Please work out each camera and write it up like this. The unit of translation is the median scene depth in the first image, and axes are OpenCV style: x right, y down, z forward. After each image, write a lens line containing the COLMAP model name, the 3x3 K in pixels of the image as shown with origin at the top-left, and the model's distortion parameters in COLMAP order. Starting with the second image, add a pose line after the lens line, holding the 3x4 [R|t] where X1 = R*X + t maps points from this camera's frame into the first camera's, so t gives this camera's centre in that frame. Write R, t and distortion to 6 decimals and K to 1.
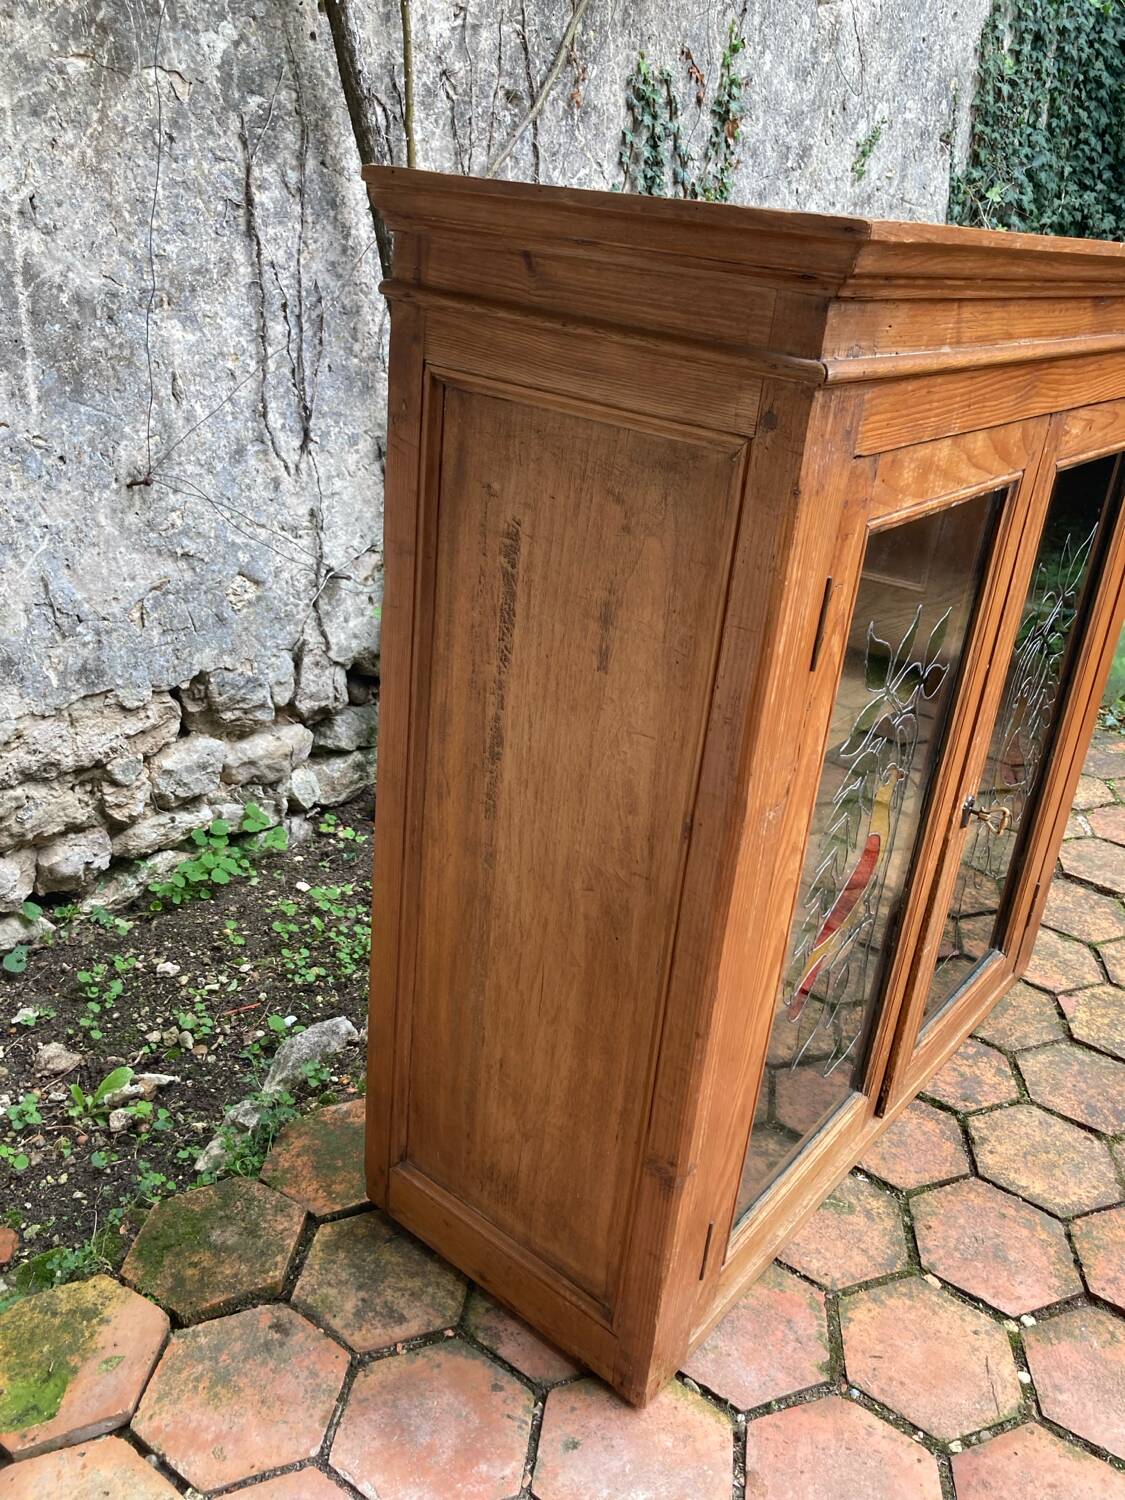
lens RADIAL K [[1238.8, 0, 584.8], [0, 1238.8, 739.4], [0, 0, 1]] dist [0.004055, 0.013234]
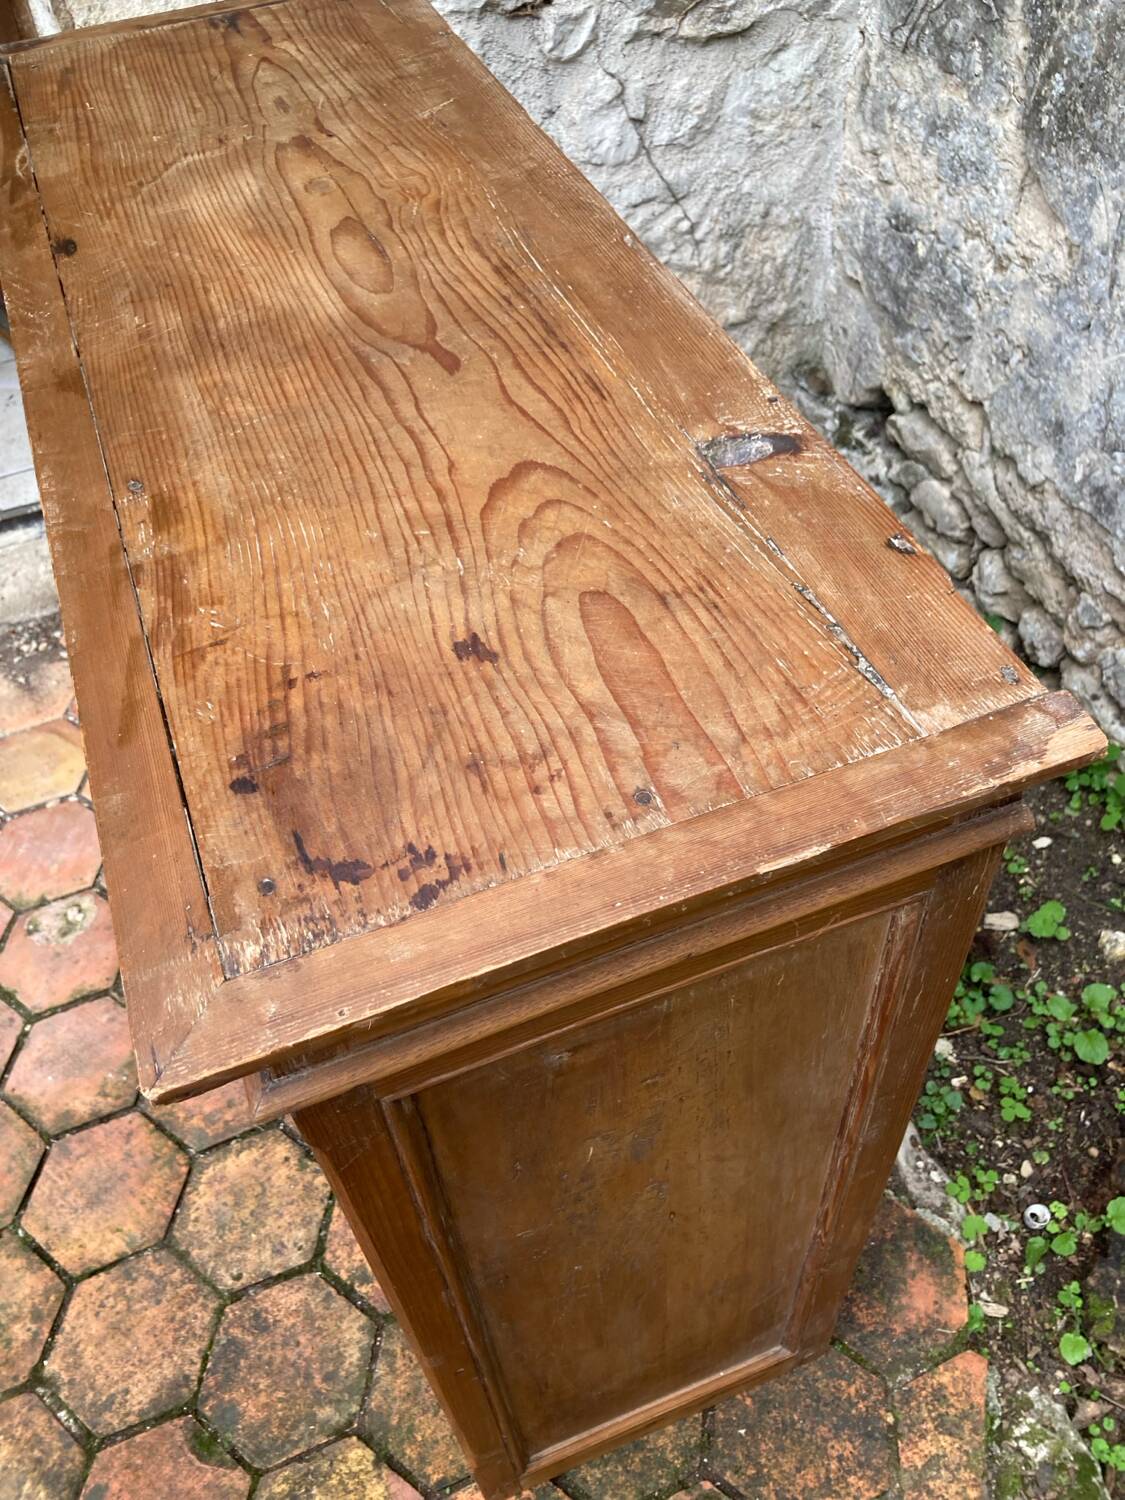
lens RADIAL K [[1238.8, 0, 581.0], [0, 1238.8, 768.7], [0, 0, 1]] dist [0.004055, 0.013234]
pose [[-0.513064, 0.605047, -0.608838, 0.510229], [-0.346581, 0.502892, 0.791822, -0.563101], [0.785269, 0.617266, -0.048318, 0.854537]]
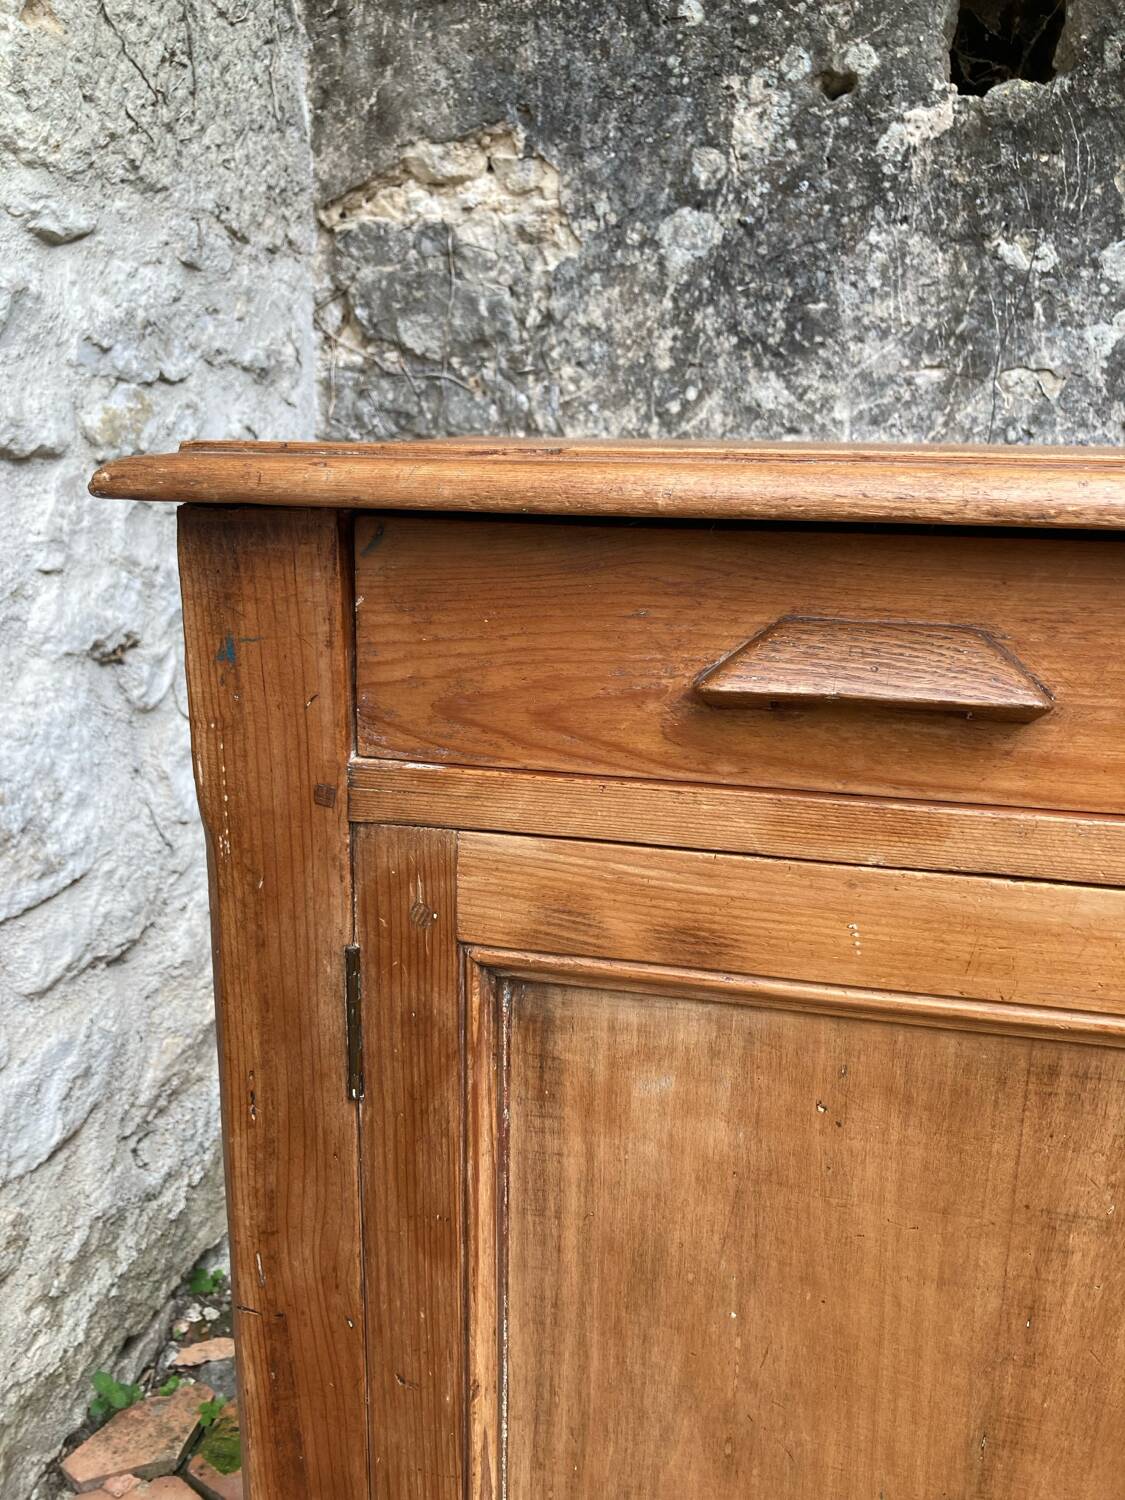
lens RADIAL K [[1238.8, 0, 556.7], [0, 1238.8, 745.5], [0, 0, 1]] dist [0.004055, 0.013234]
pose [[0.405805, 0.152118, -0.901212, 0.387889], [-0.348493, 0.937310, 0.001289, -0.123280], [0.844911, 0.313543, 0.433378, 0.327335]]
